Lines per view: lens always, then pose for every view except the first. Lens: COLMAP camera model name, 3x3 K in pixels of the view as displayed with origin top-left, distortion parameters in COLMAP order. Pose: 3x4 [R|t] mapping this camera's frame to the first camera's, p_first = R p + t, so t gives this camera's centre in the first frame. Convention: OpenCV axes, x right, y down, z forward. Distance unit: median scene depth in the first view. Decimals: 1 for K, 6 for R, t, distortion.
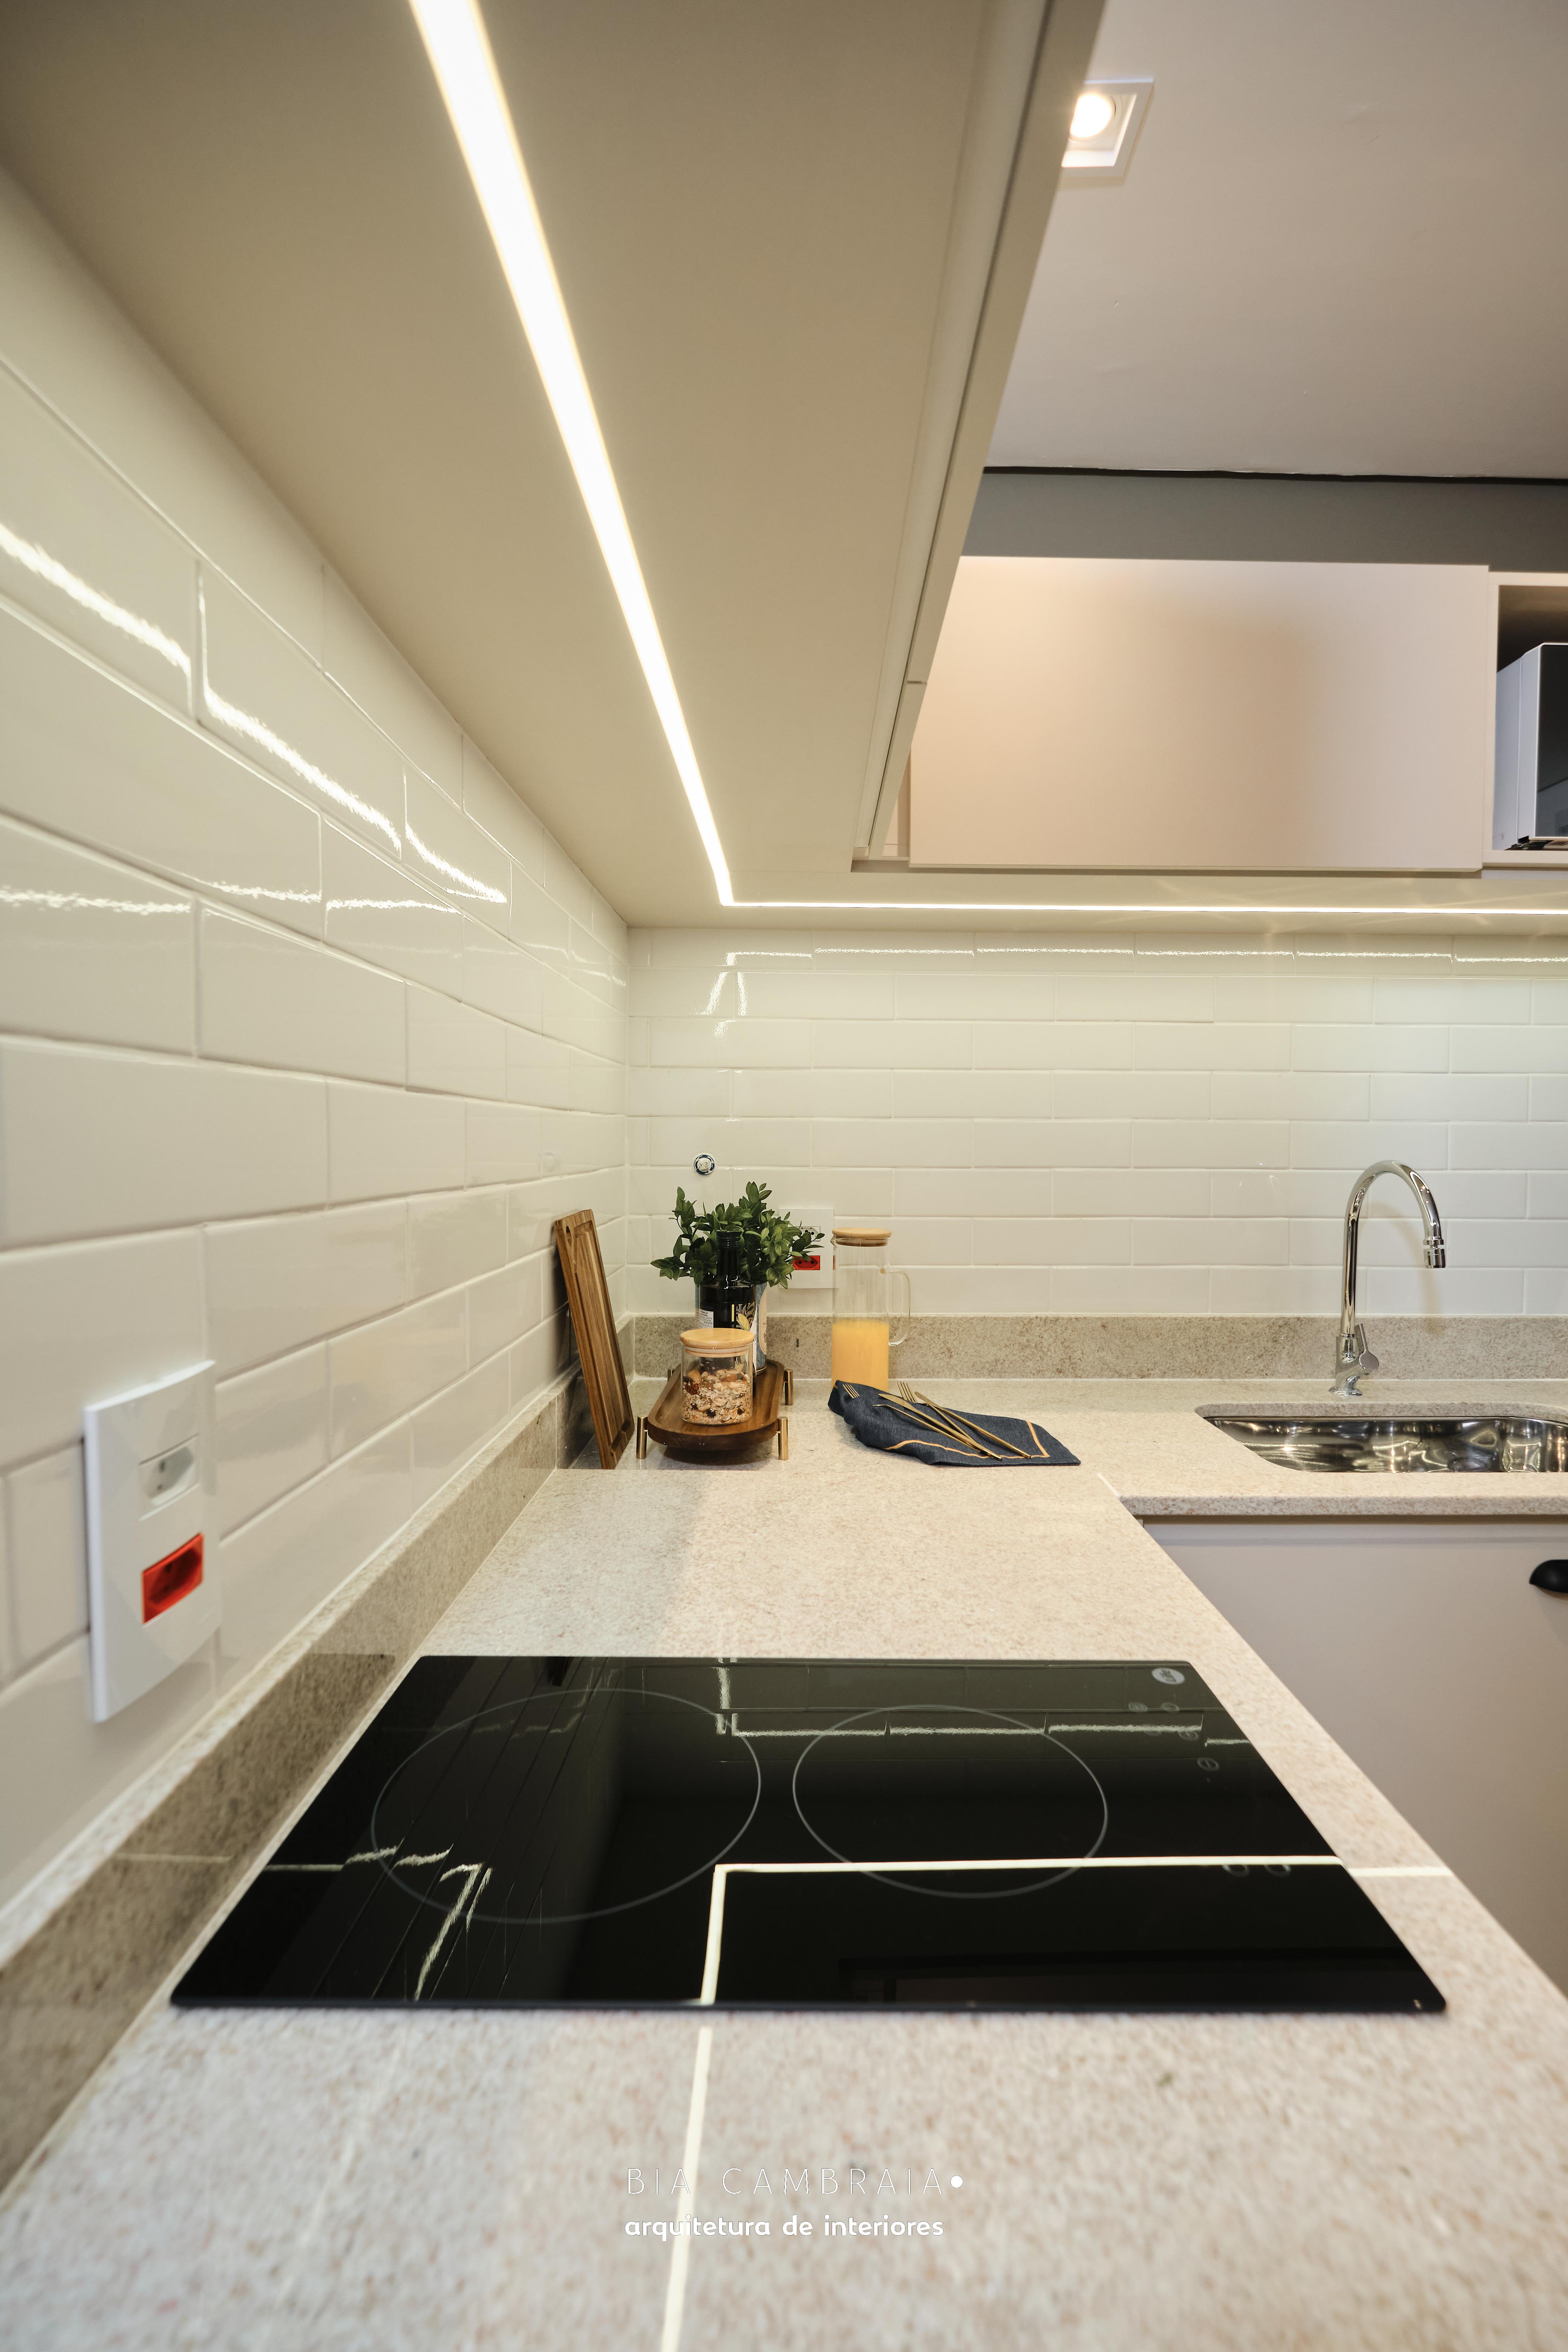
lens RADIAL K [[1060.5, 0, 803.9], [0, 1060.5, 1171.5], [0, 0, 1]] dist [0.001281, -0.001716]
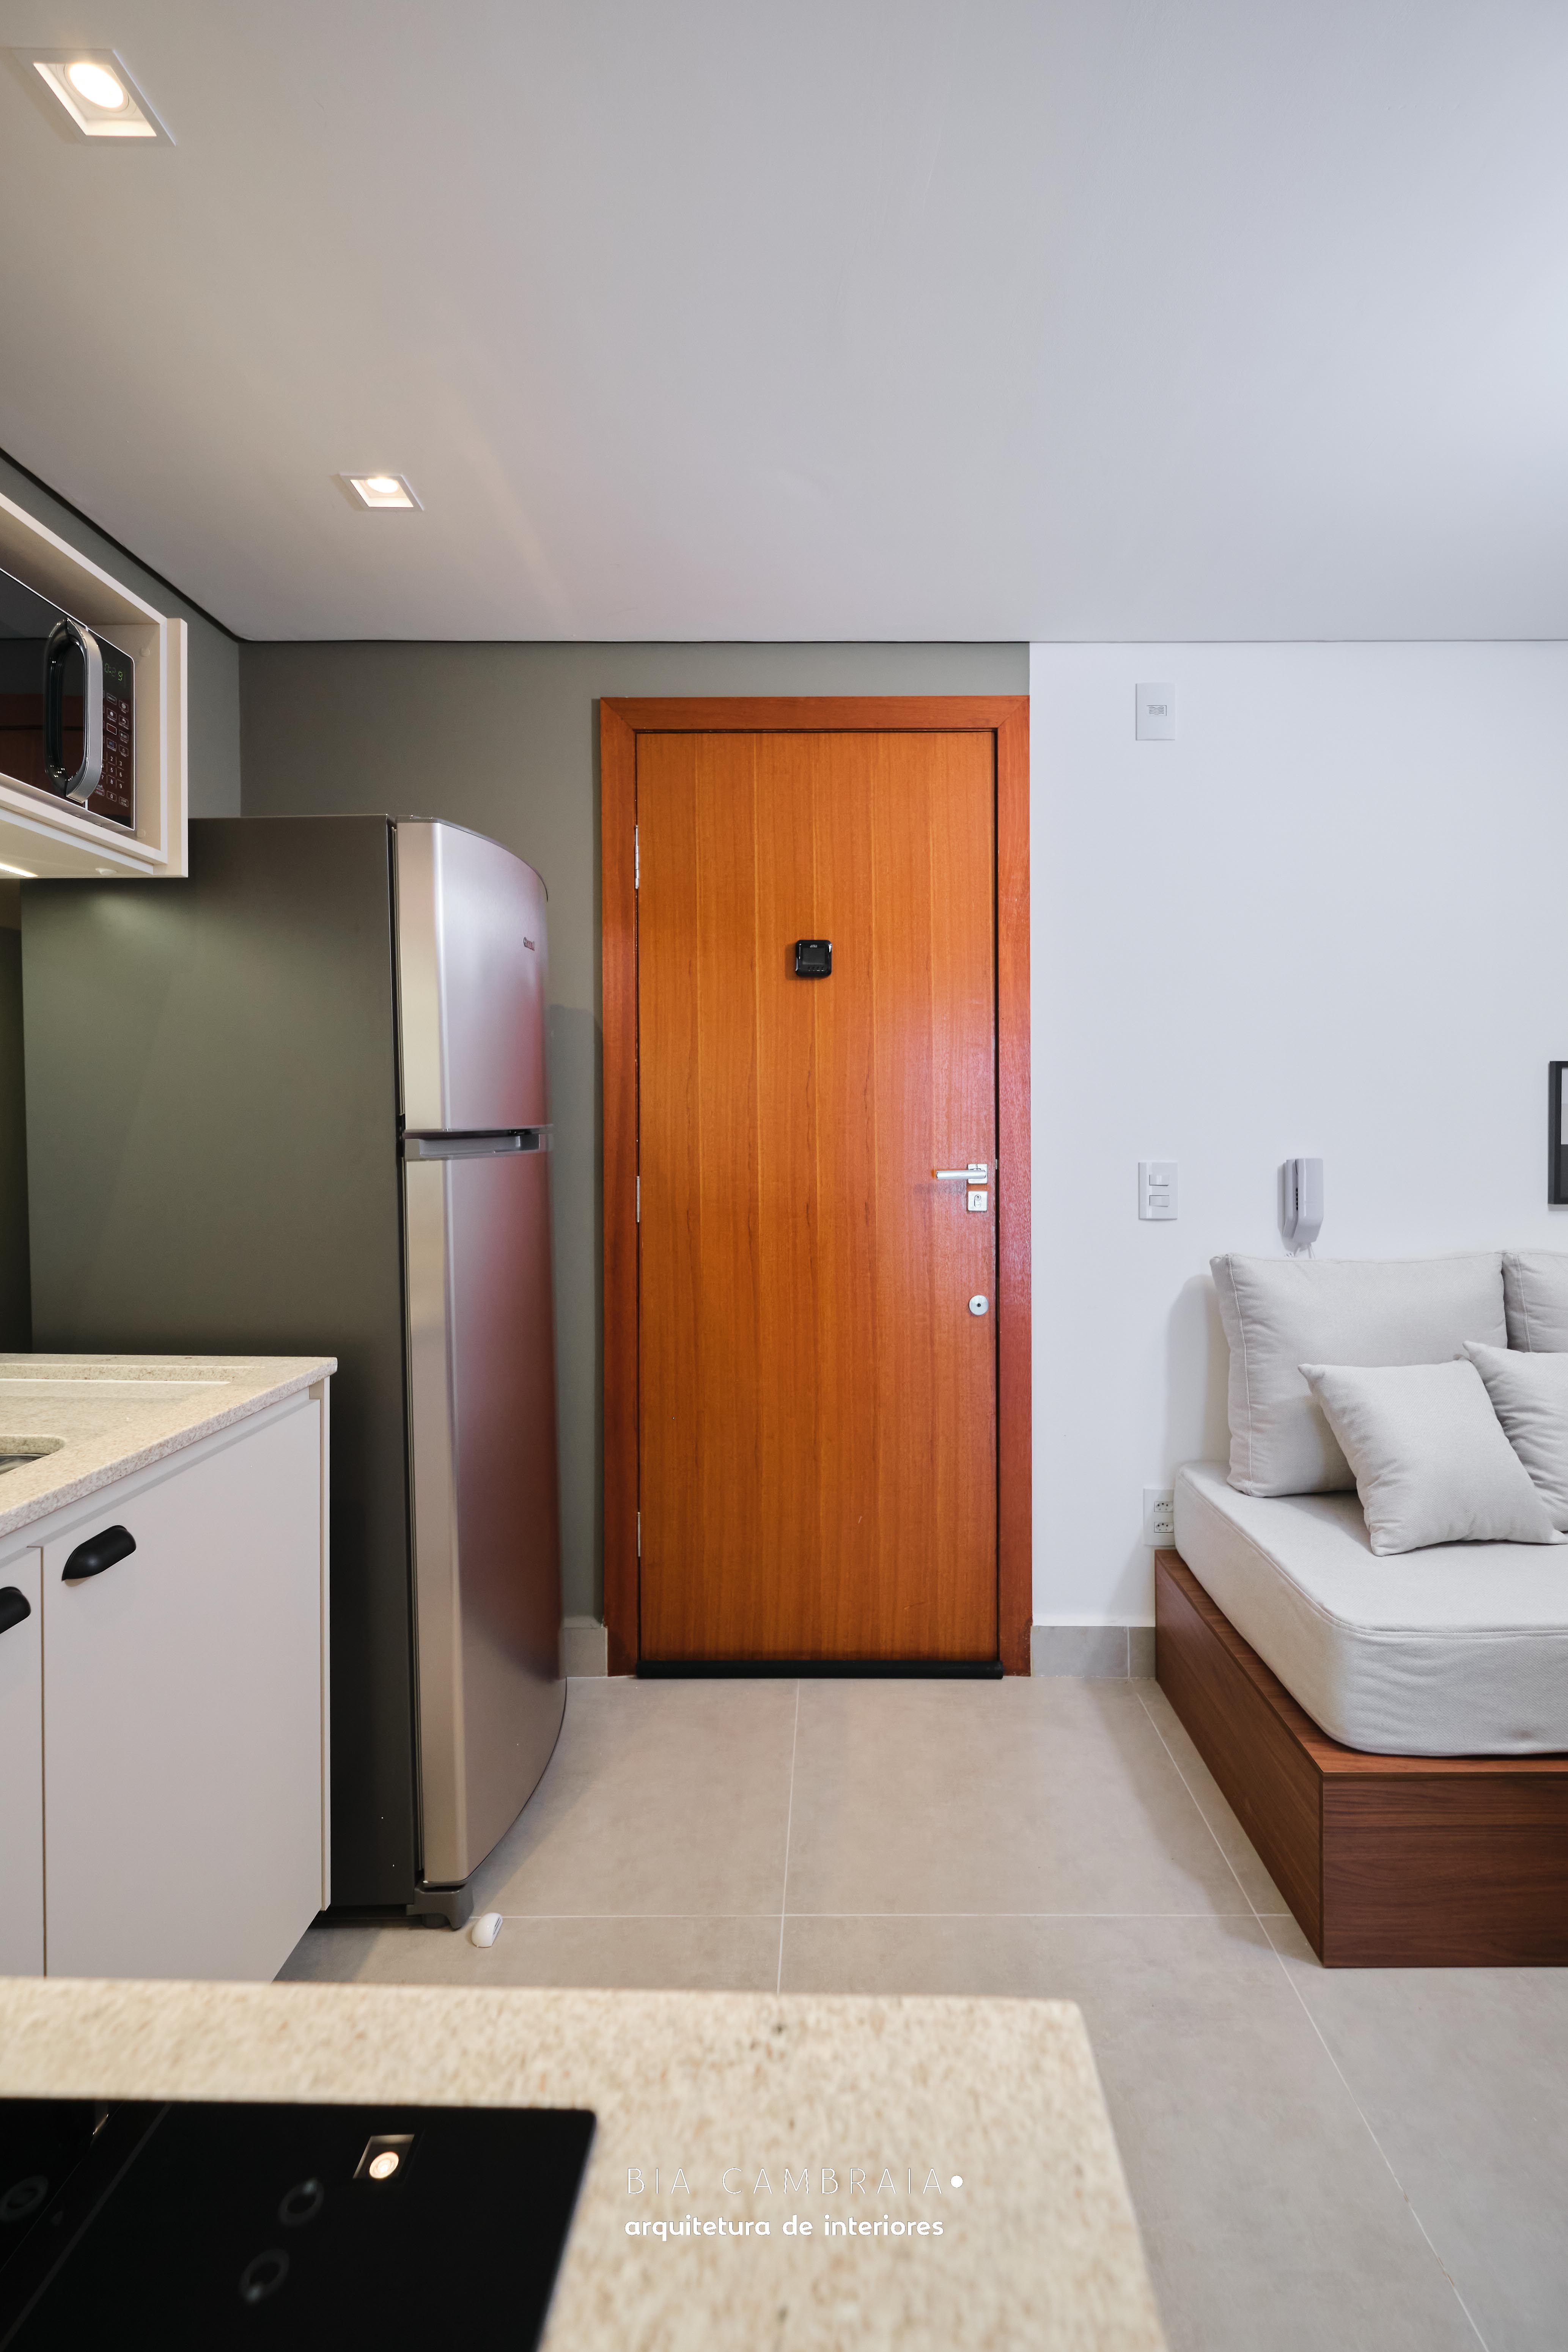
lens RADIAL K [[1060.5, 0, 829.7], [0, 1060.5, 1128.5], [0, 0, 1]] dist [0.001281, -0.001716]
pose [[0.032415, -0.008325, 0.999440, -0.053599], [0.031945, 0.999463, 0.007289, 0.010933], [-0.998964, 0.031691, 0.032663, 0.220412]]
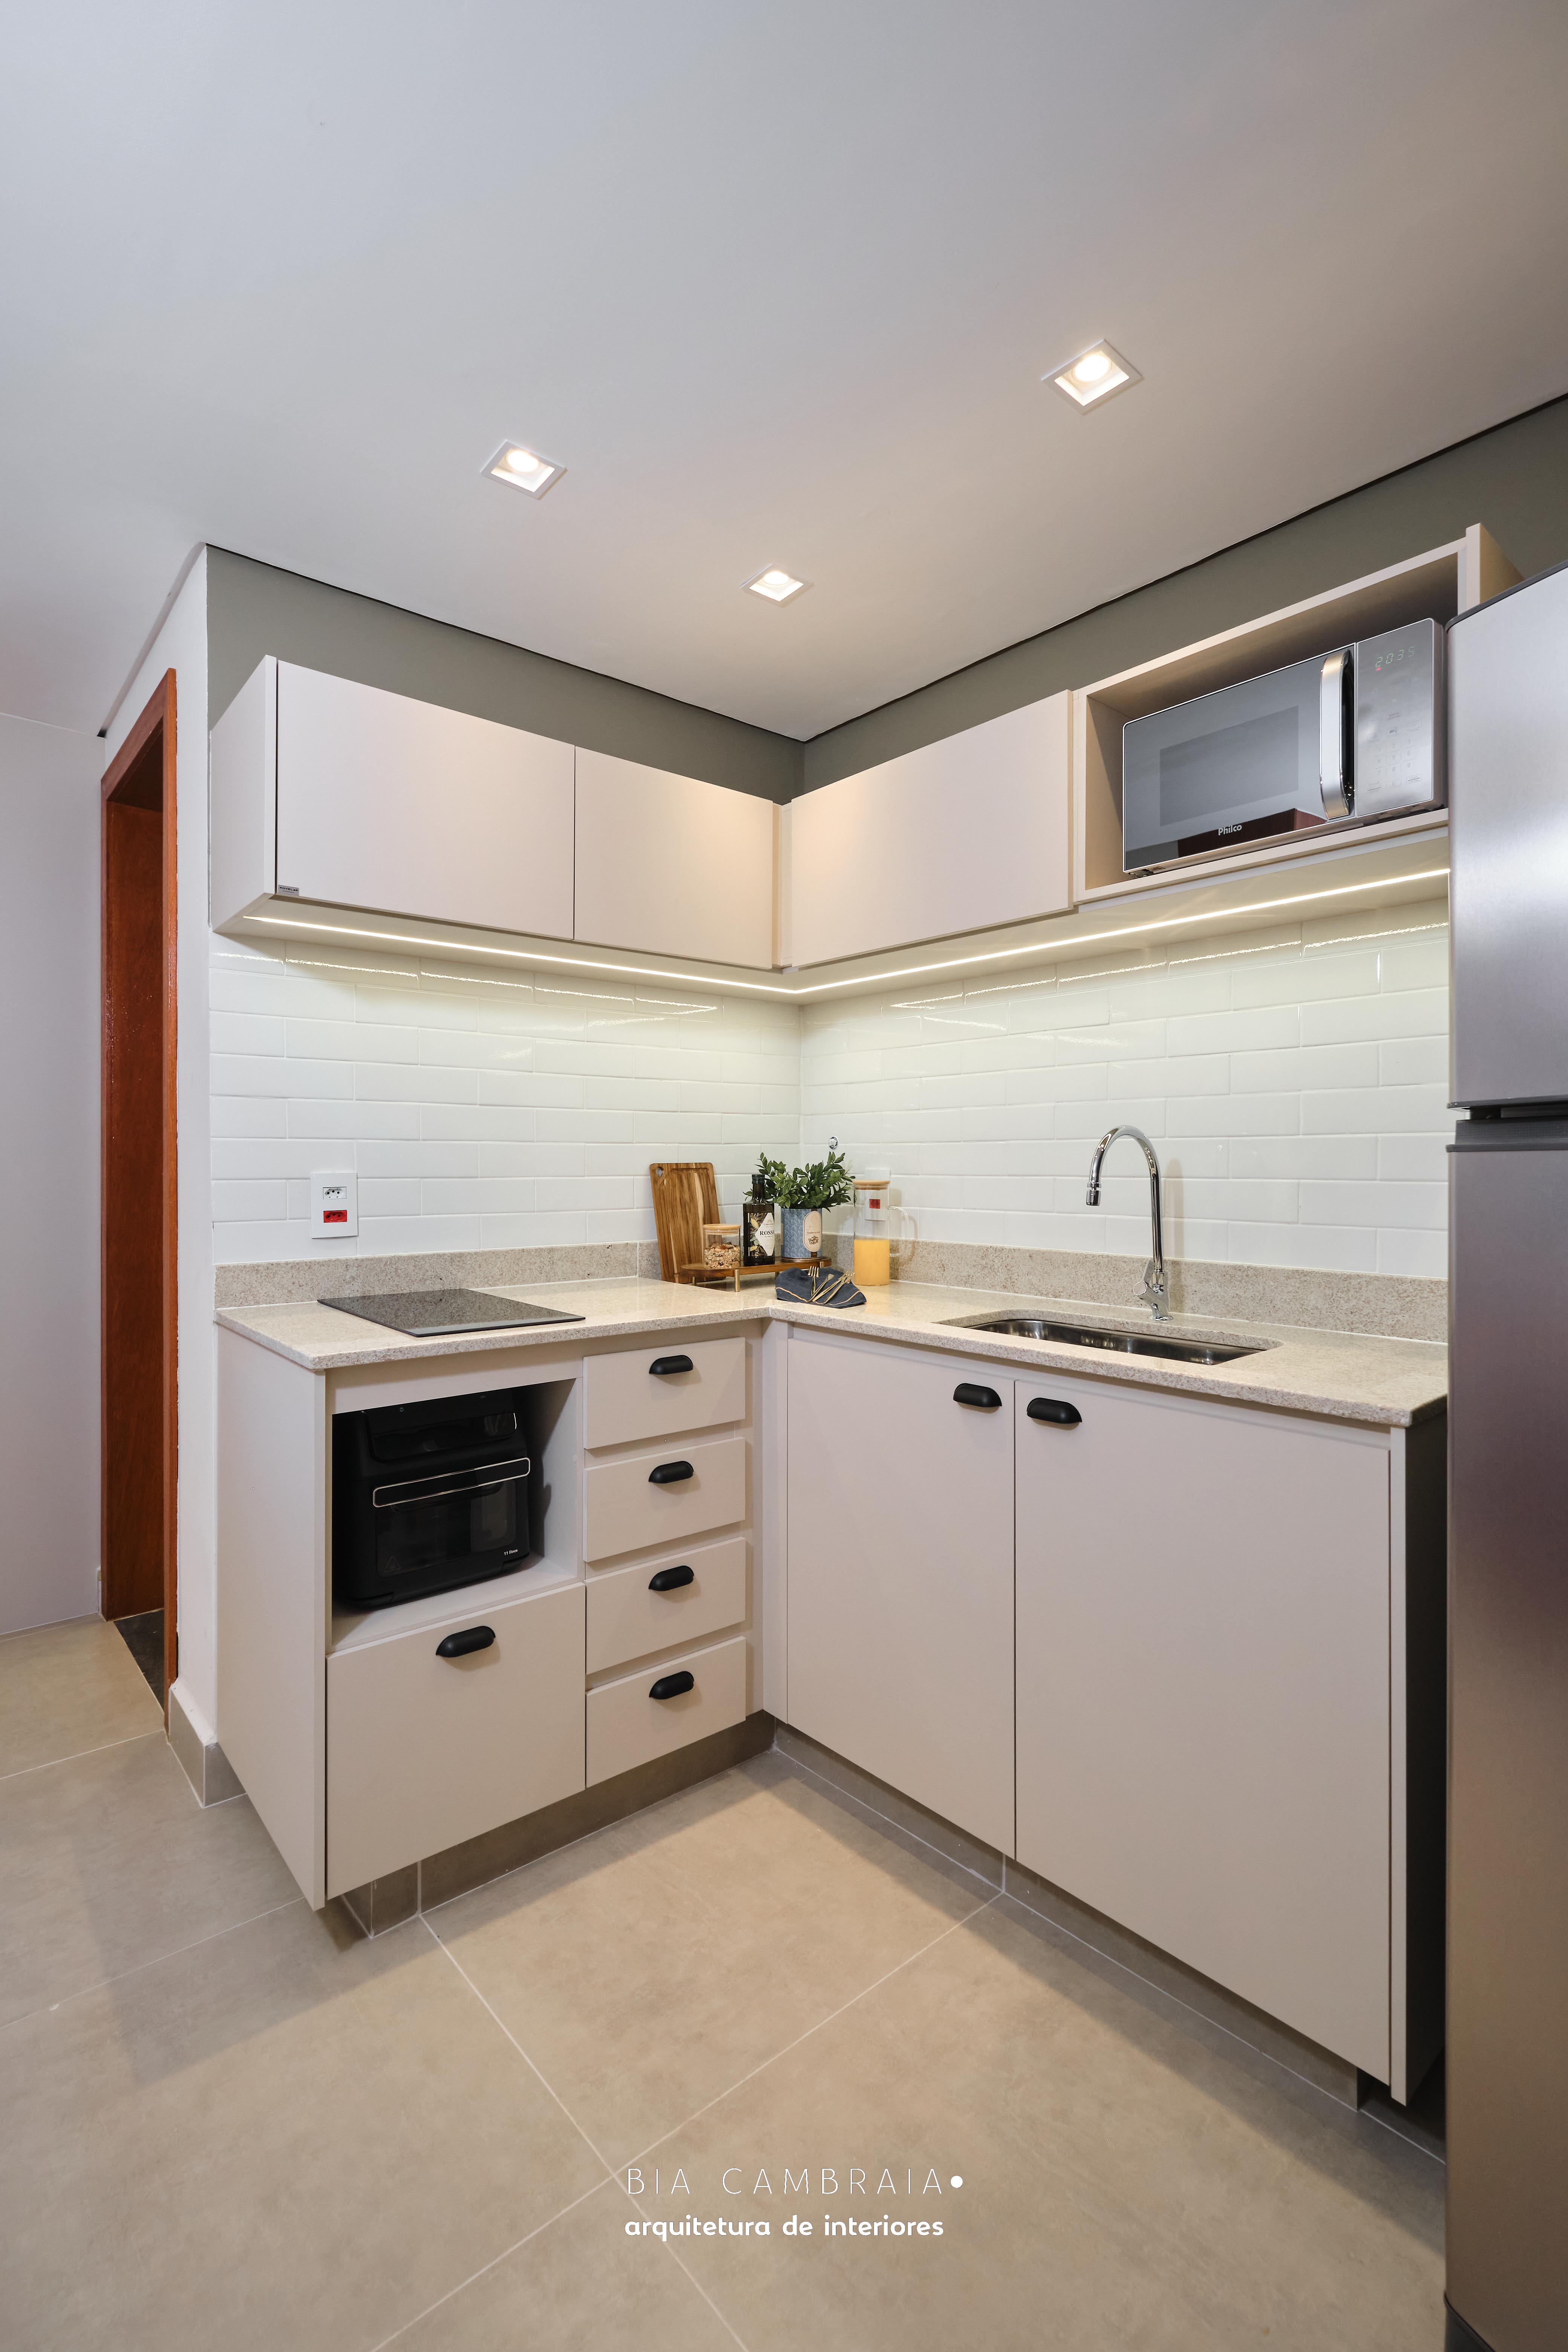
lens RADIAL K [[1060.5, 0, 792.7], [0, 1060.5, 1178.0], [0, 0, 1]] dist [0.001281, -0.001716]
pose [[0.638205, 0.006223, -0.769841, 1.229525], [-0.017930, 0.999816, -0.006783, 0.065542], [0.769658, 0.018132, 0.638199, -0.108594]]
